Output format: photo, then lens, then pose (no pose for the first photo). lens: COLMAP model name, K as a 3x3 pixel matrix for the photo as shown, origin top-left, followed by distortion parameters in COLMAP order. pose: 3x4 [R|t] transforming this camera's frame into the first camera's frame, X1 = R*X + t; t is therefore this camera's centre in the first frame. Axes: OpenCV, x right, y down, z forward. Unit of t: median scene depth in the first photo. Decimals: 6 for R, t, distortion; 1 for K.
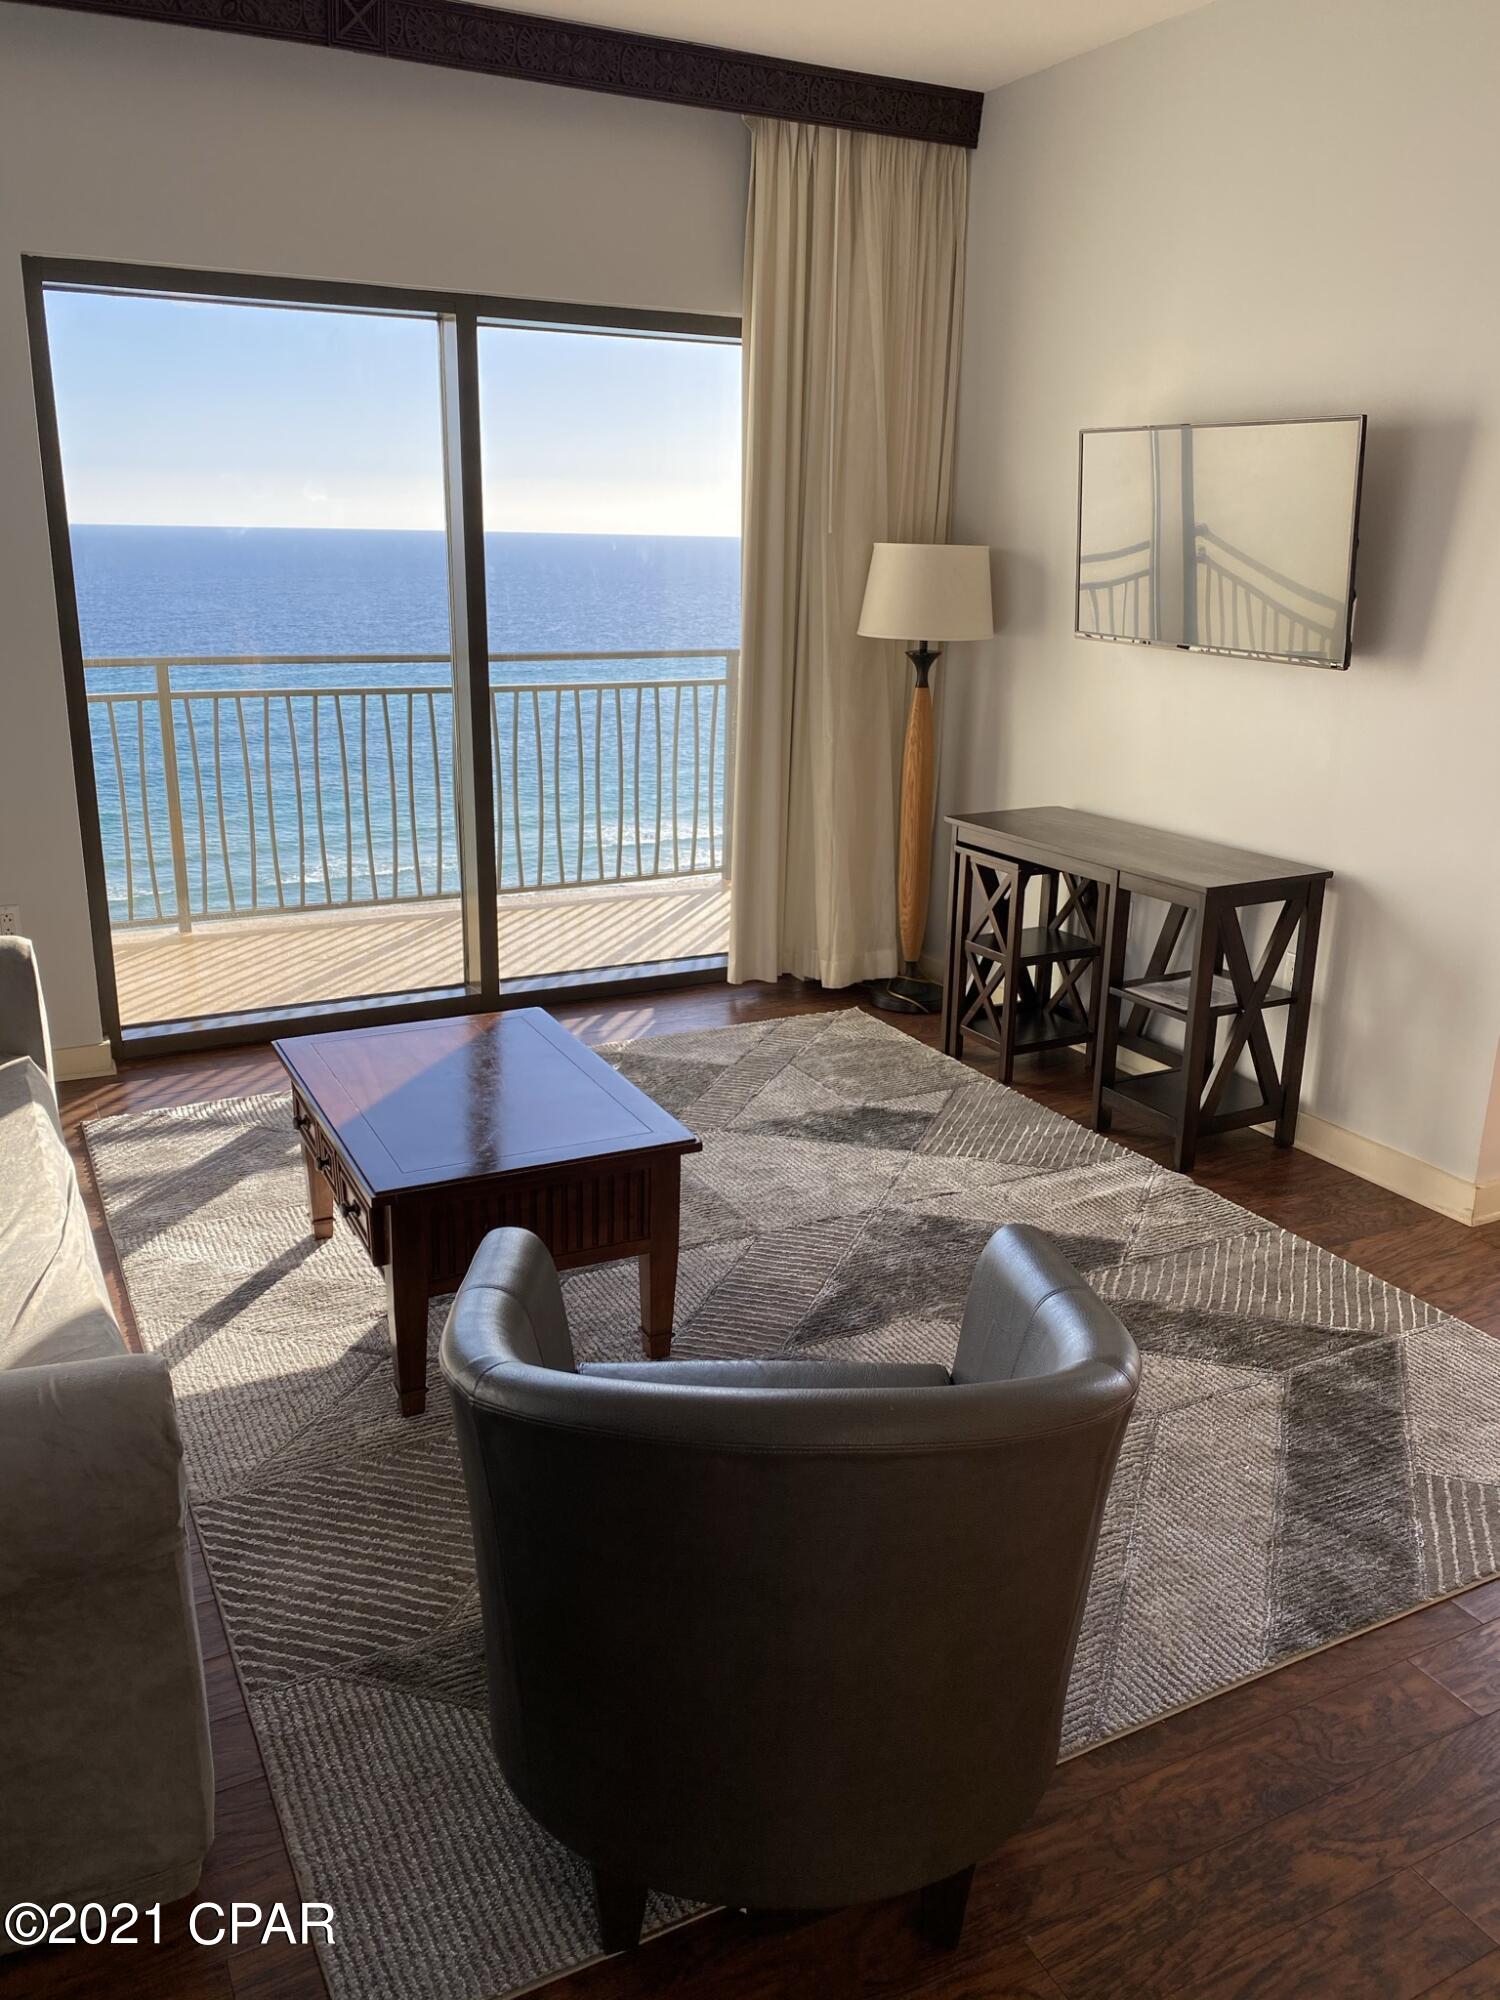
lens RADIAL K [[1524.7, 0, 730.2], [0, 1524.7, 973.7], [0, 0, 1]] dist [0.041820, -0.055968]
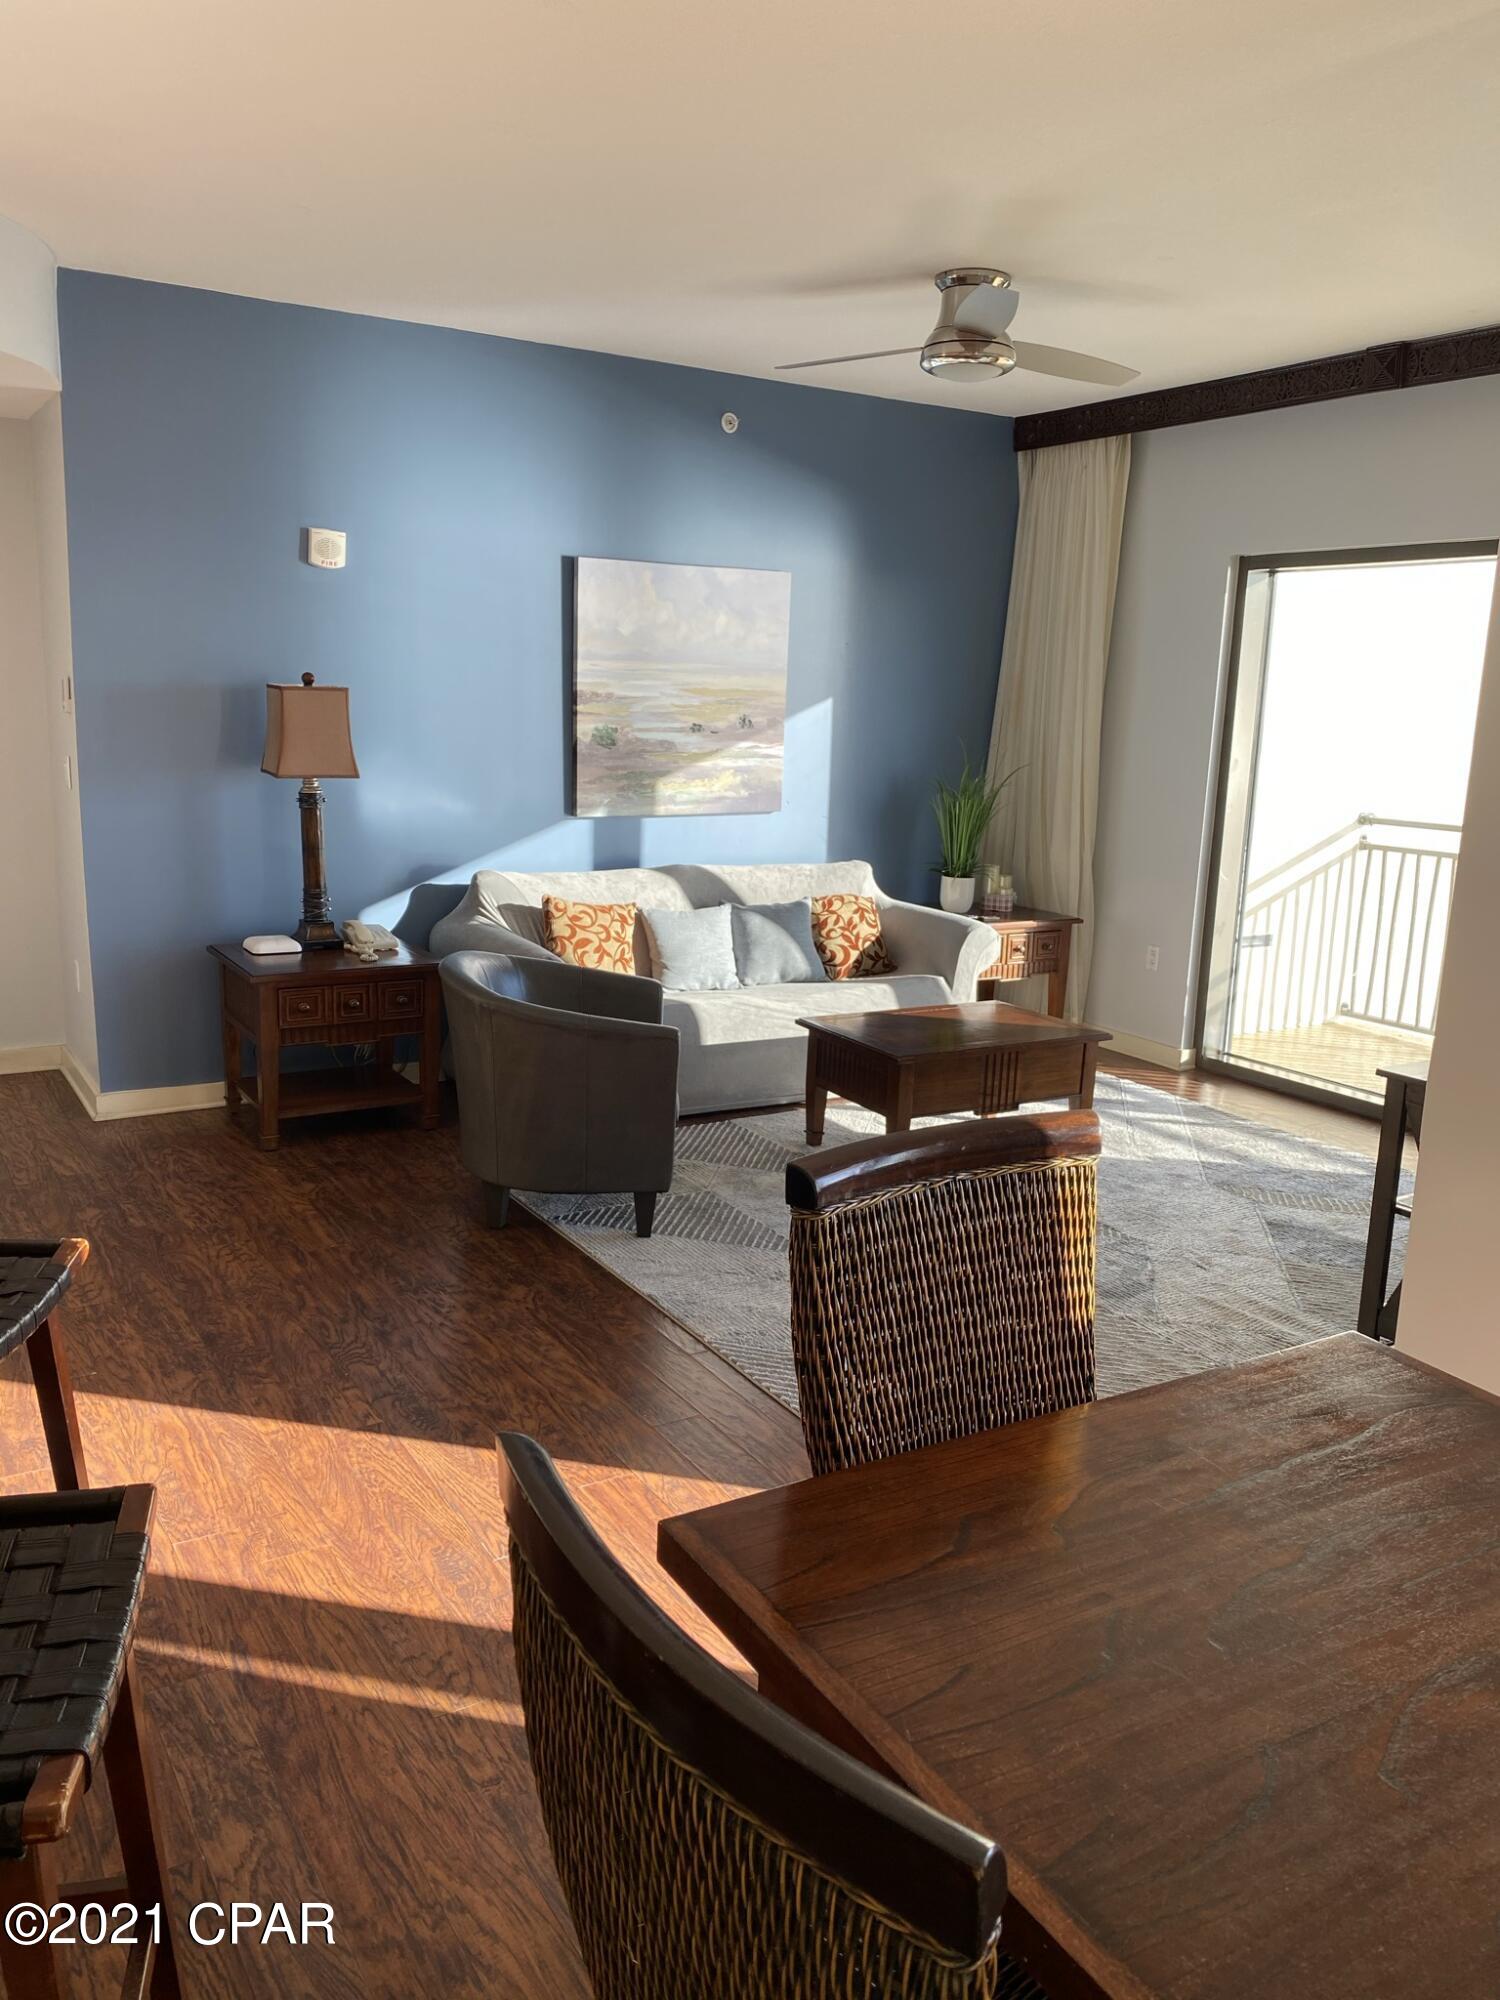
lens RADIAL K [[1524.7, 0, 730.2], [0, 1524.7, 973.7], [0, 0, 1]] dist [0.041820, -0.055968]
pose [[0.076591, 0.172556, -0.982017, 1.016351], [-0.312539, 0.939427, 0.140697, -0.097292], [0.946812, 0.296143, 0.125882, 0.363084]]
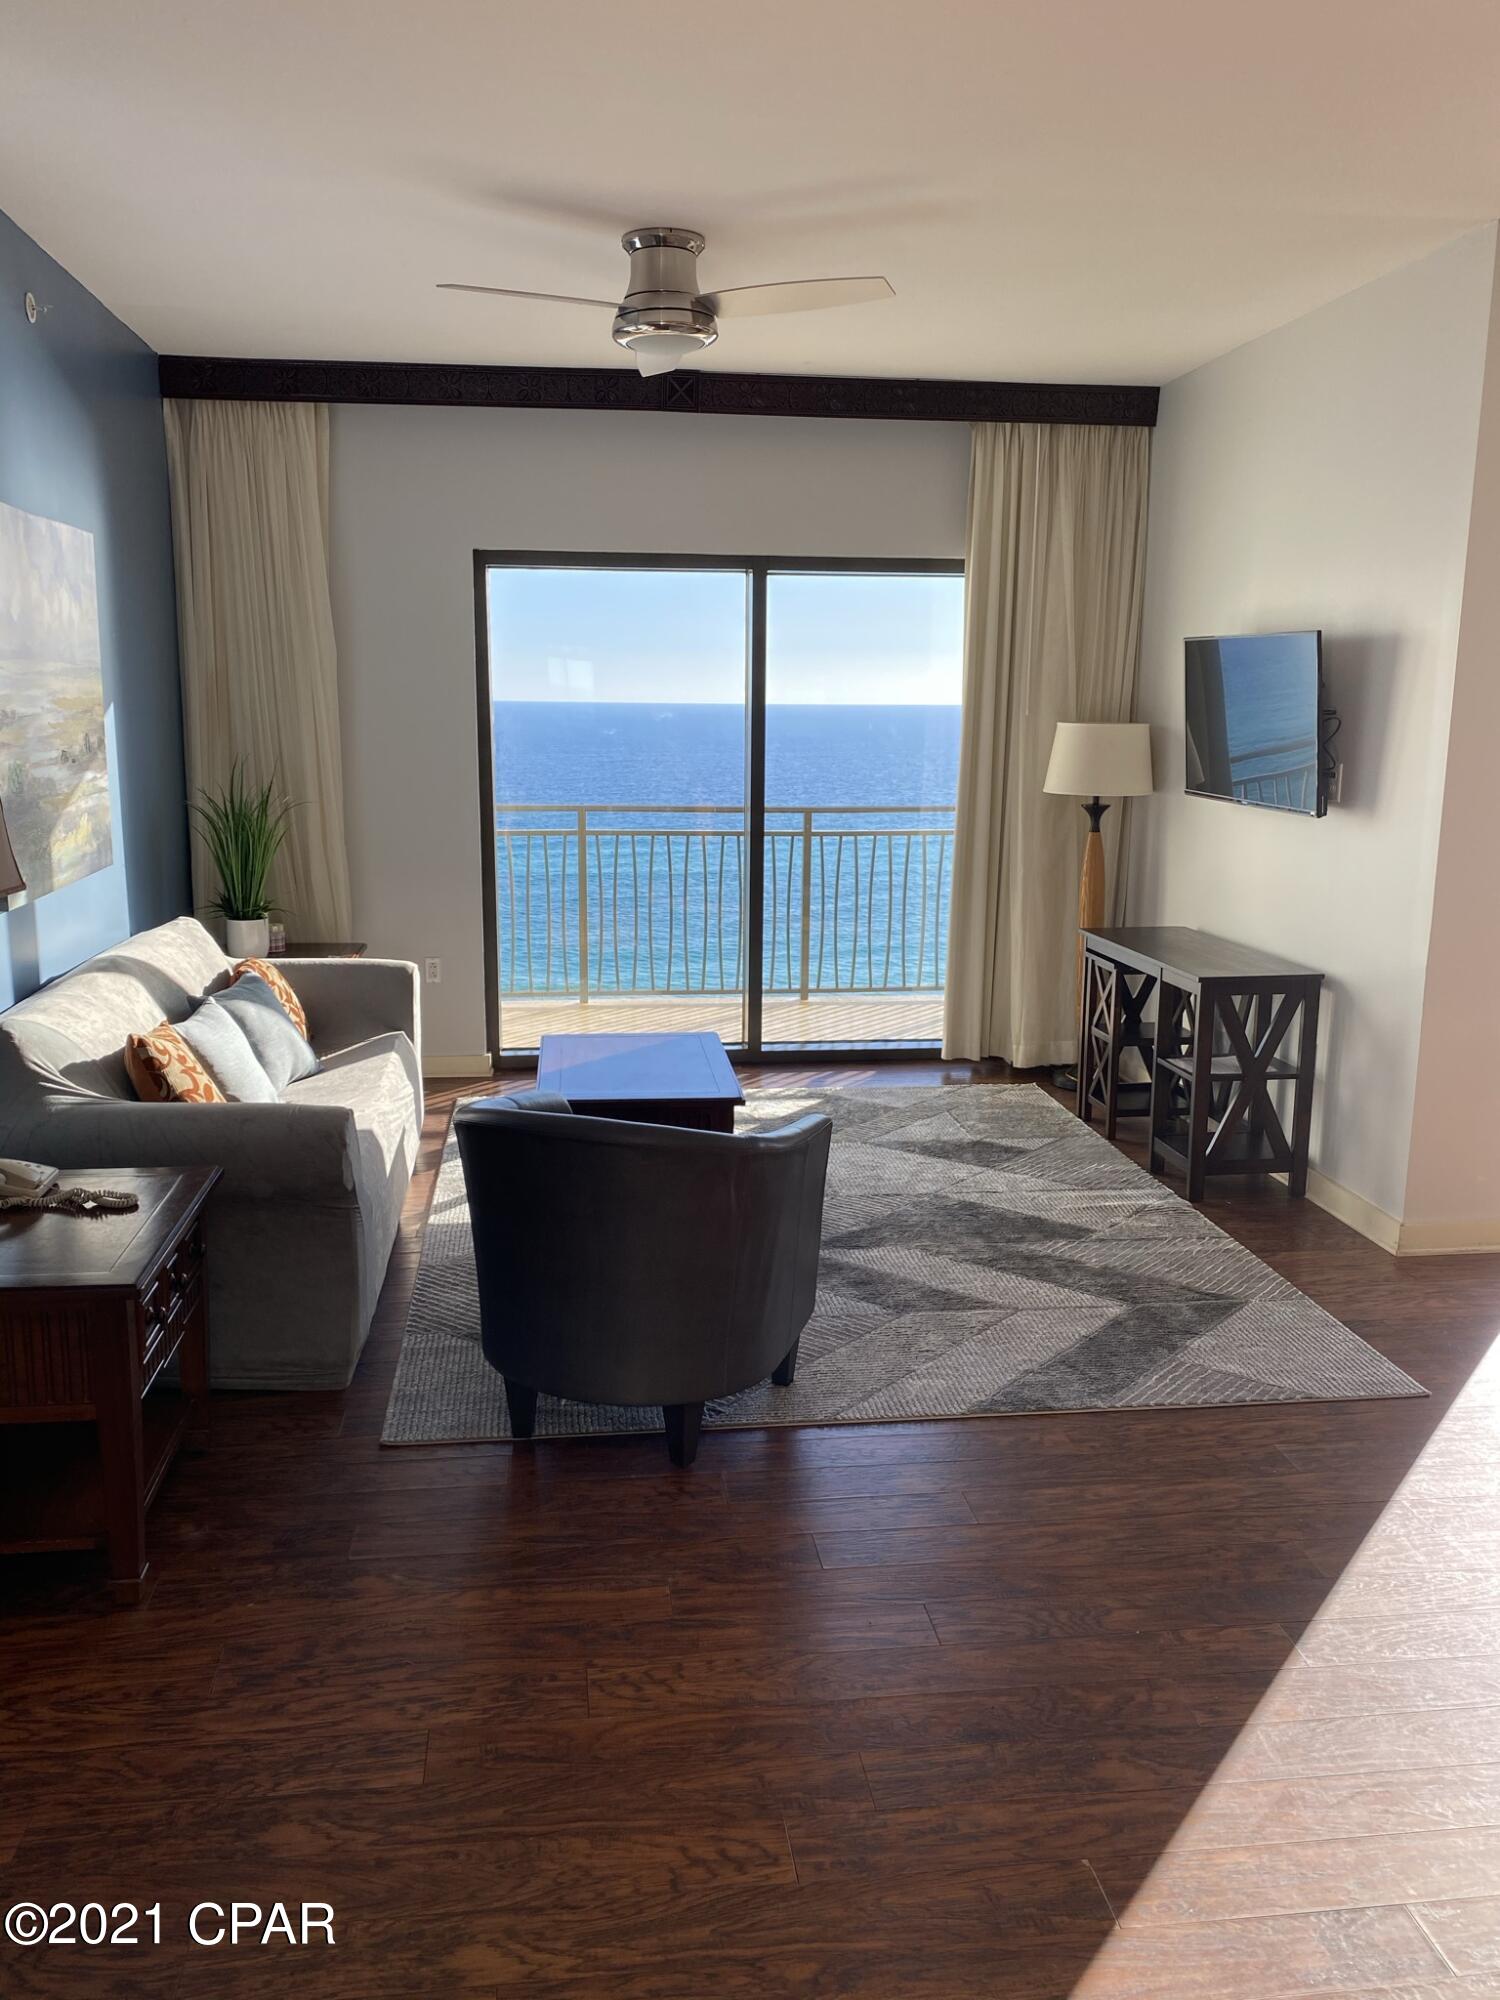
lens RADIAL K [[1524.7, 0, 730.2], [0, 1524.7, 973.7], [0, 0, 1]] dist [0.041820, -0.055968]
pose [[0.937399, 0.053822, -0.344074, 0.314115], [-0.090549, 0.991673, -0.091572, 0.080295], [0.336280, 0.116995, 0.934467, -0.302899]]
